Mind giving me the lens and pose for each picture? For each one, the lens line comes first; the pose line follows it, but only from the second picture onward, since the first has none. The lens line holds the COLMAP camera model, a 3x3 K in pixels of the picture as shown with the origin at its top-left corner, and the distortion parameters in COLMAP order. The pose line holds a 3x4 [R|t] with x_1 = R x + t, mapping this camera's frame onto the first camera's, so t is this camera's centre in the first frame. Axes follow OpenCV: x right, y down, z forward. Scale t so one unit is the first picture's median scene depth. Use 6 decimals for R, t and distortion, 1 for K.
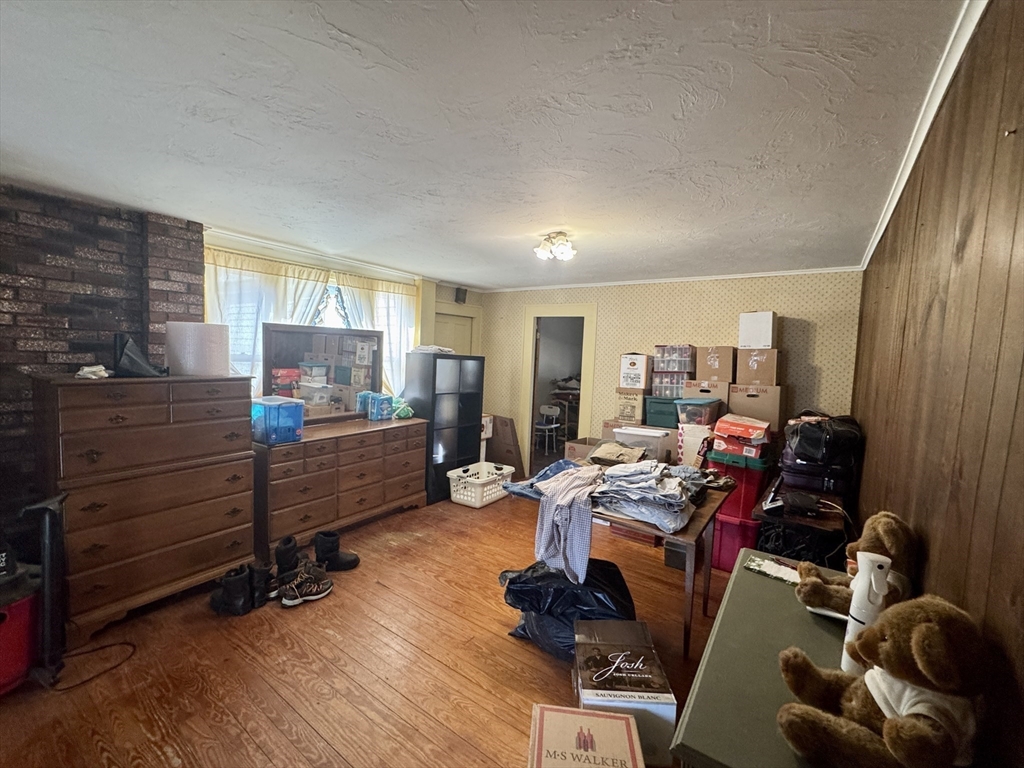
lens RADIAL K [[435.7, 0, 512.8], [0, 435.7, 382.7], [0, 0, 1]] dist [-0.004734, -0.000069]
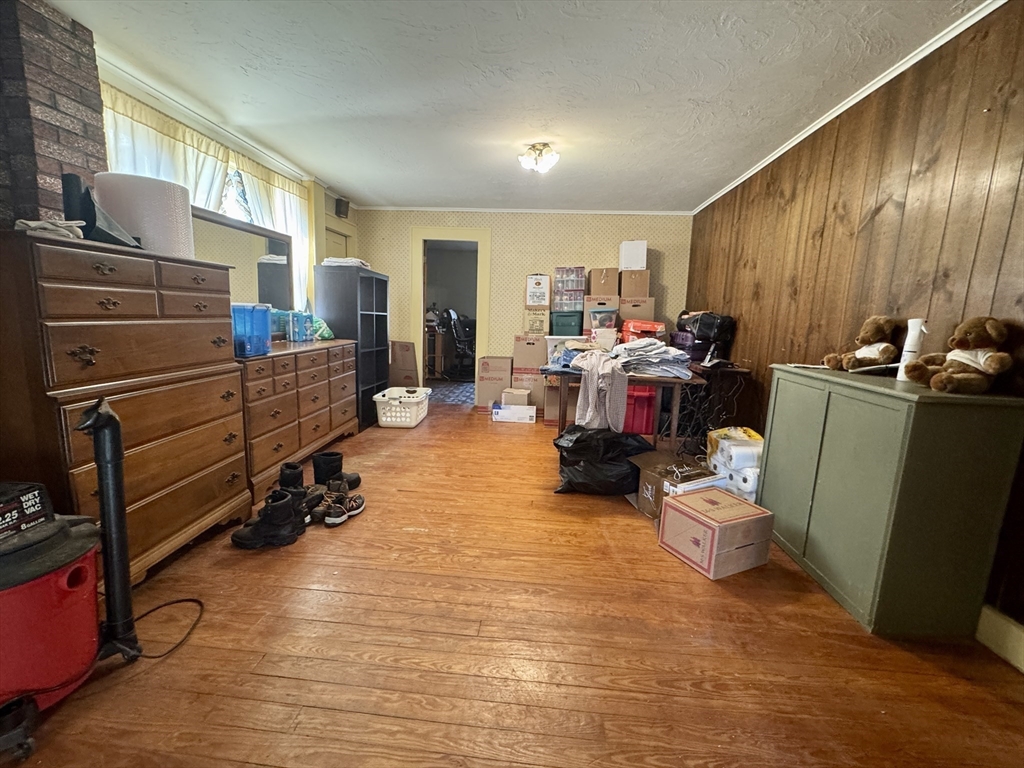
lens RADIAL K [[435.7, 0, 509.0], [0, 435.7, 384.1], [0, 0, 1]] dist [-0.004734, -0.000069]
pose [[0.859238, -0.090386, 0.503528, -0.462017], [0.035594, 0.992445, 0.117410, 0.096952], [-0.510337, -0.082961, 0.855964, 0.052273]]
